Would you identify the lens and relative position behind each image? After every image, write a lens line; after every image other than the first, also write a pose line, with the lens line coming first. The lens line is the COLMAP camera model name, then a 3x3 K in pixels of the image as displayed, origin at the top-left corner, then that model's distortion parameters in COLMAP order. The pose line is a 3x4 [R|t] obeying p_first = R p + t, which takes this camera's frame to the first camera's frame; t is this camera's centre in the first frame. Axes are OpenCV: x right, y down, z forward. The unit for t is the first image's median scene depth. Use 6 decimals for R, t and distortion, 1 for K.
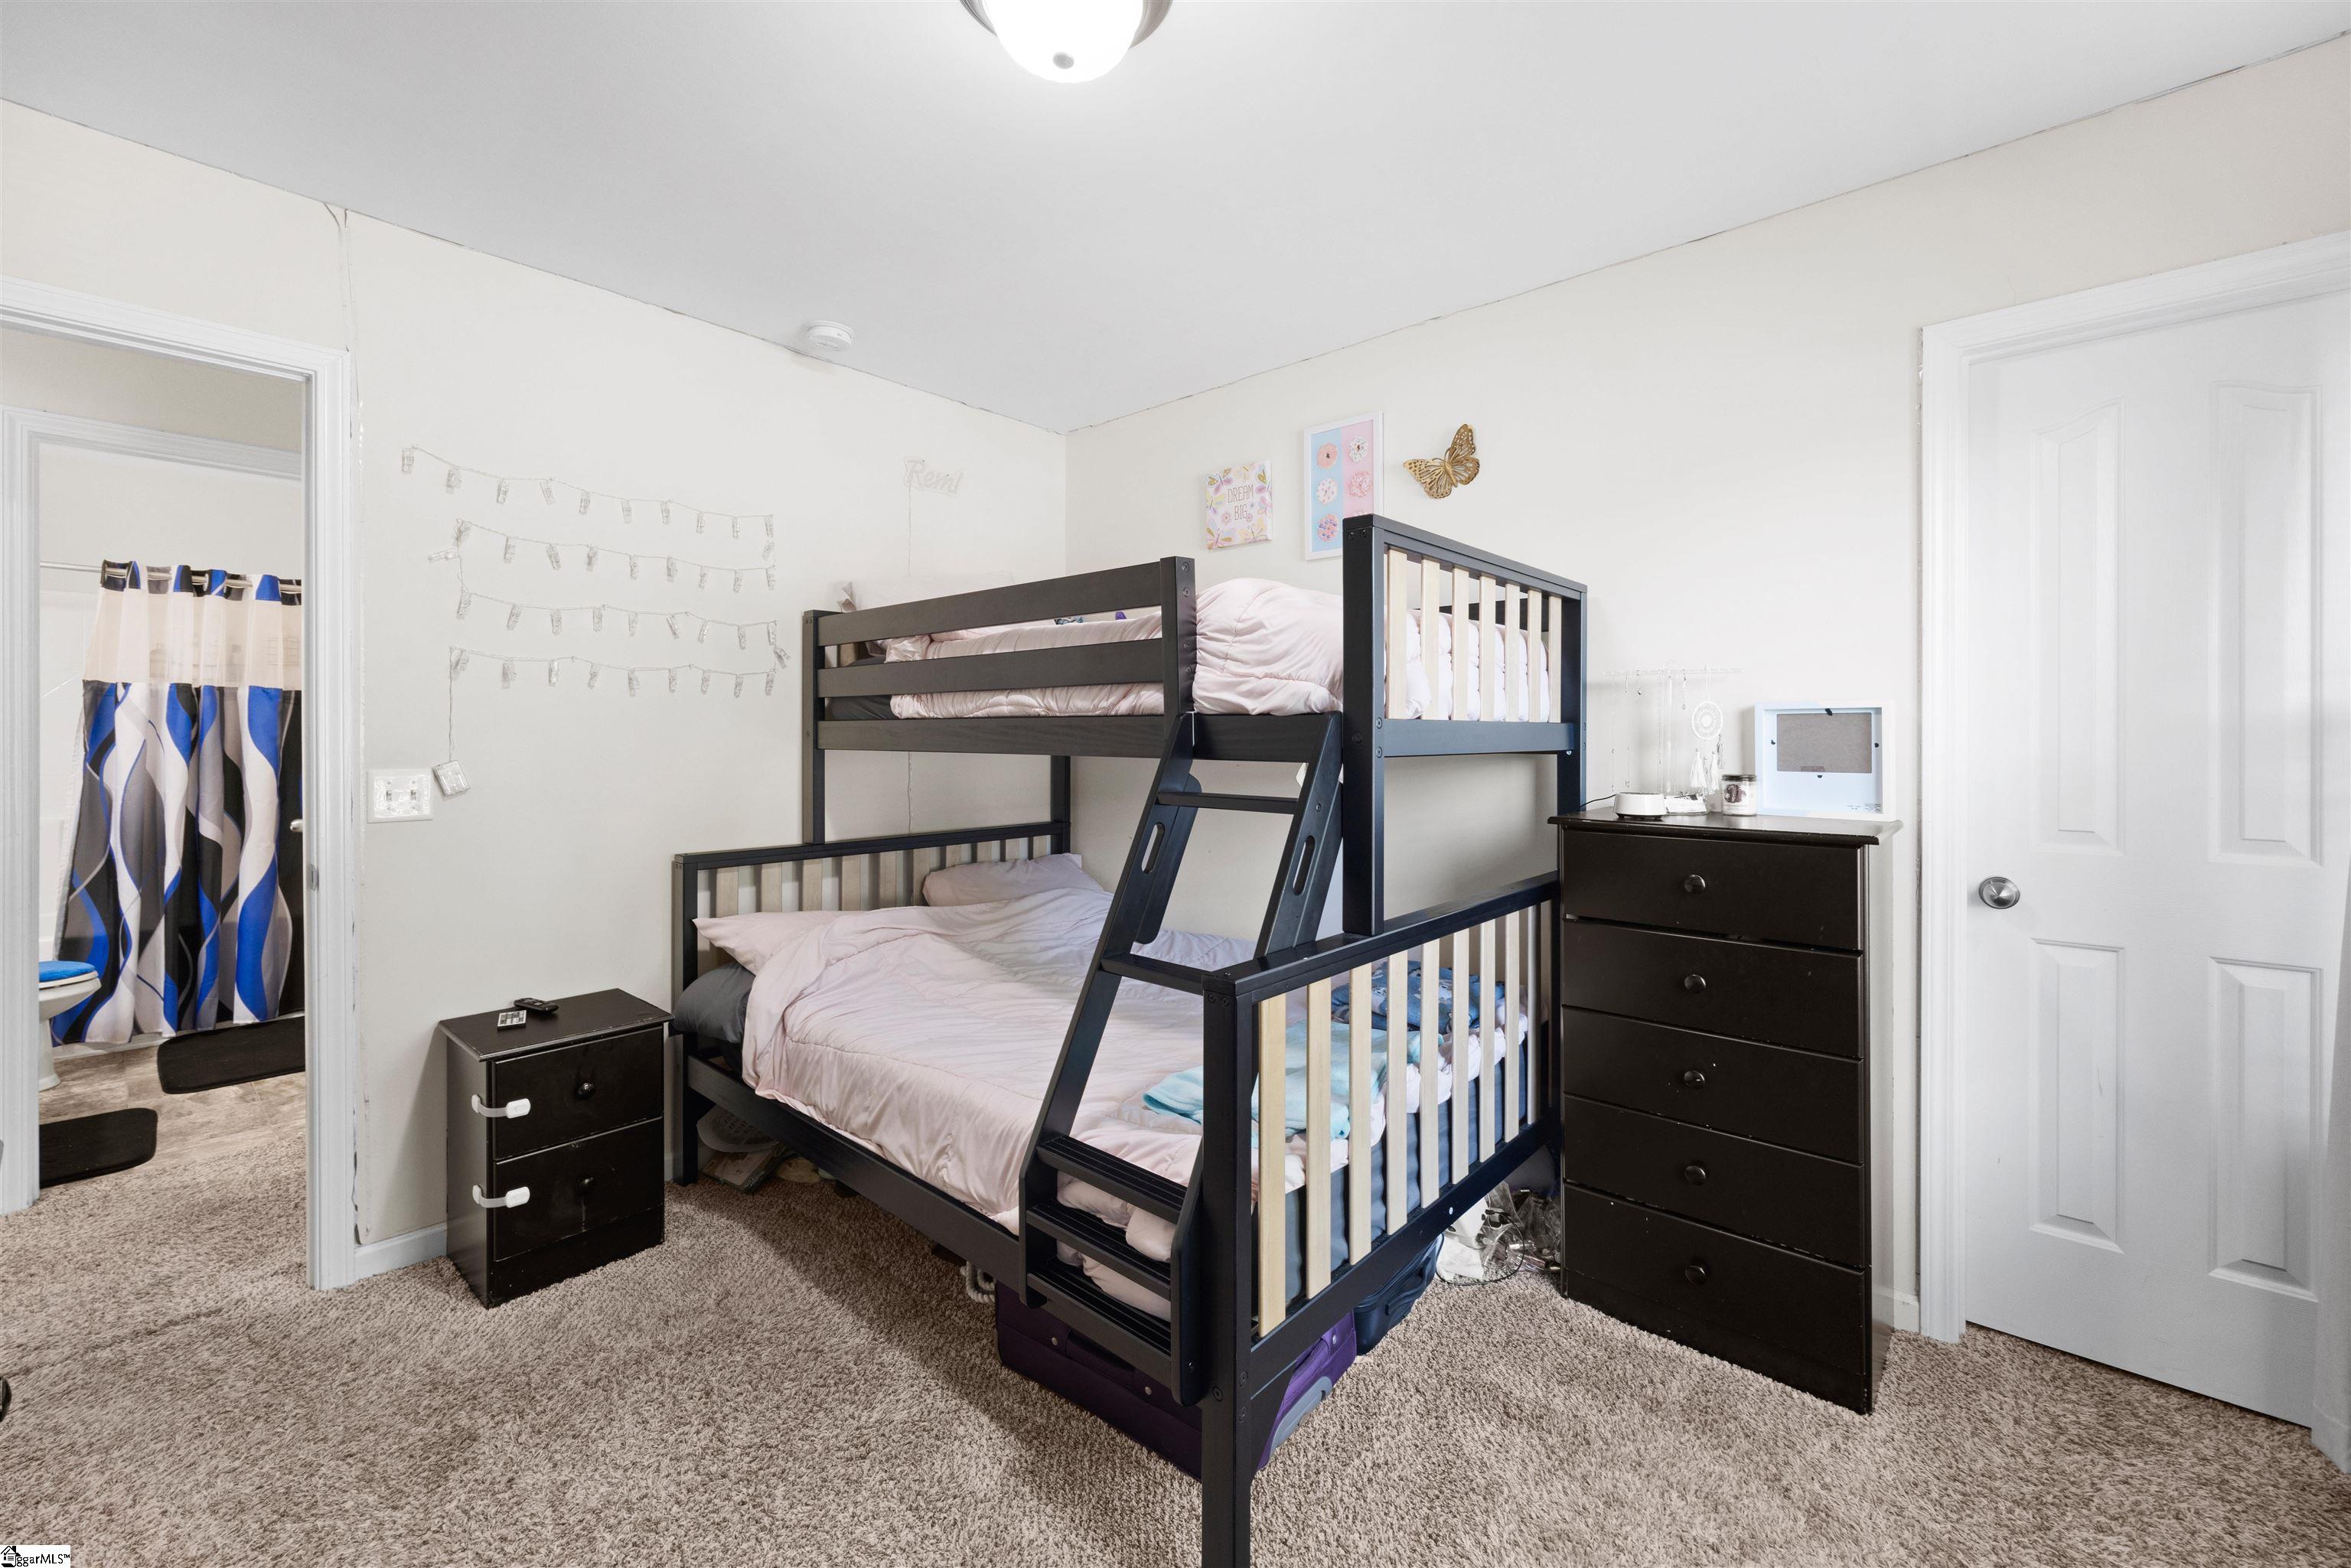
lens RADIAL K [[951.5, 0, 1183.3], [0, 951.5, 738.2], [0, 0, 1]] dist [-0.006989, 0.003585]
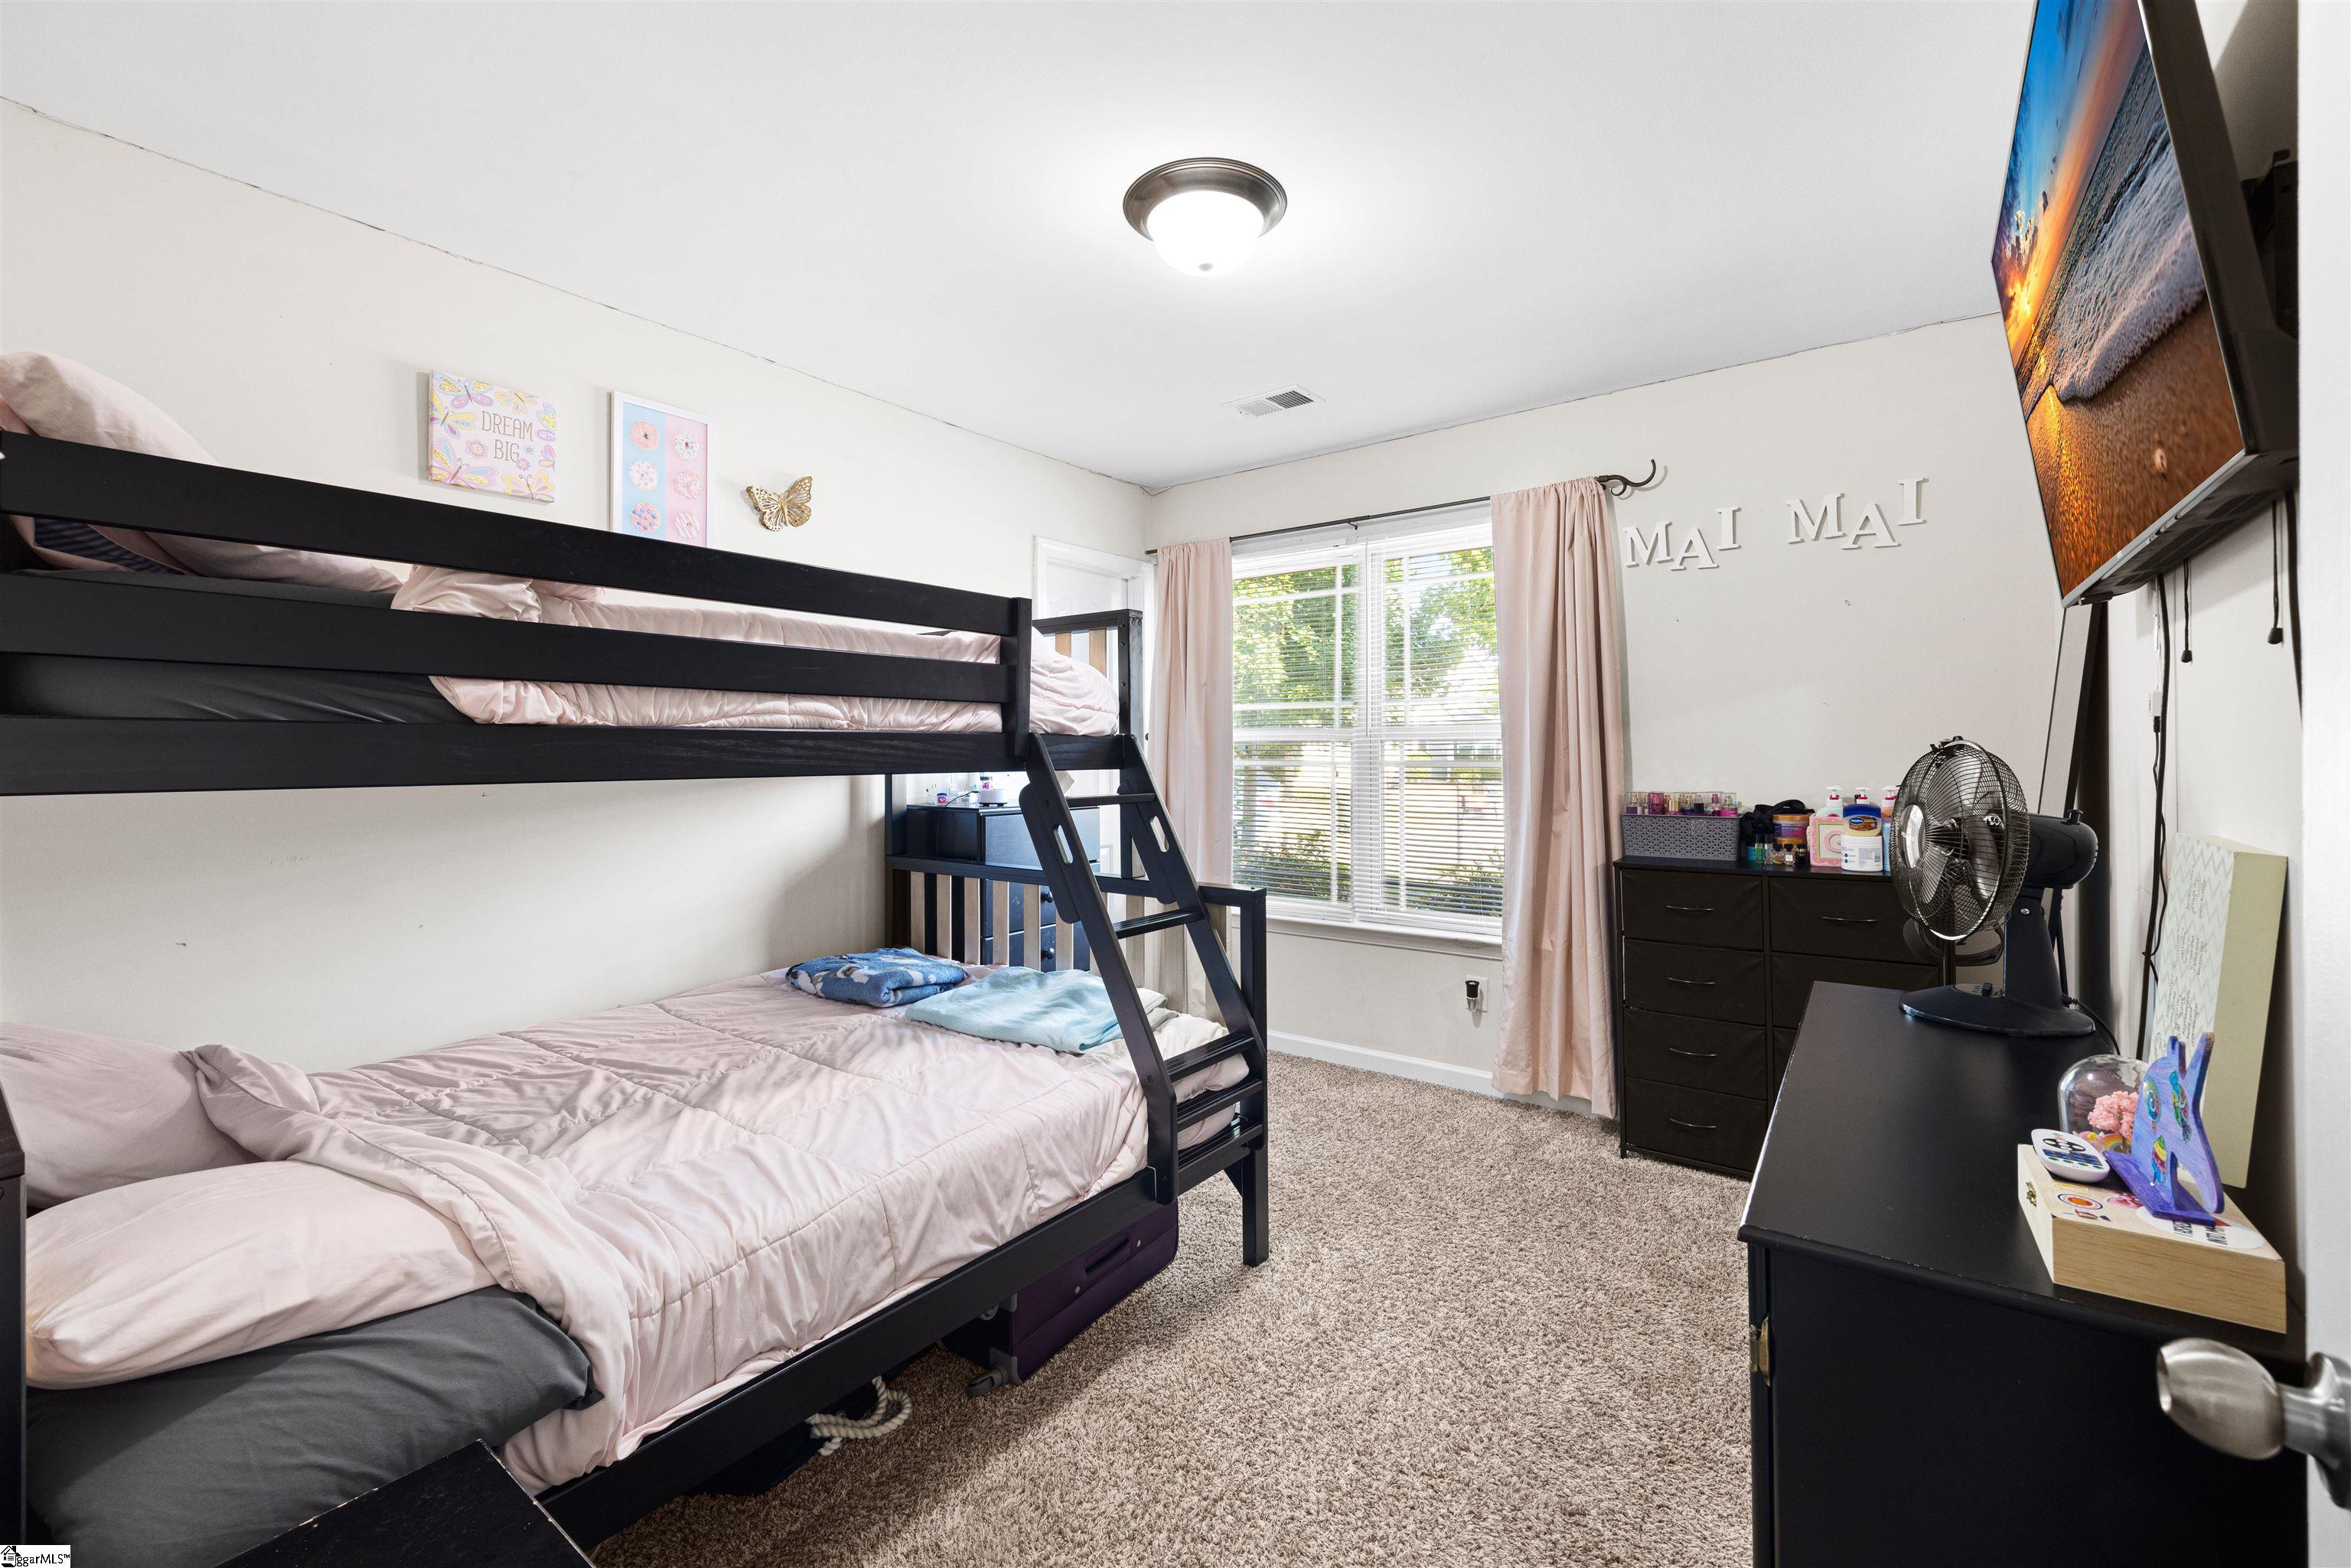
lens RADIAL K [[951.5, 0, 1164.0], [0, 951.5, 744.2], [0, 0, 1]] dist [-0.006989, 0.003585]
pose [[-0.059206, 0.005793, 0.998229, -1.102924], [0.006358, 0.999965, -0.005426, -0.004075], [-0.998226, 0.006026, -0.059241, 0.834755]]
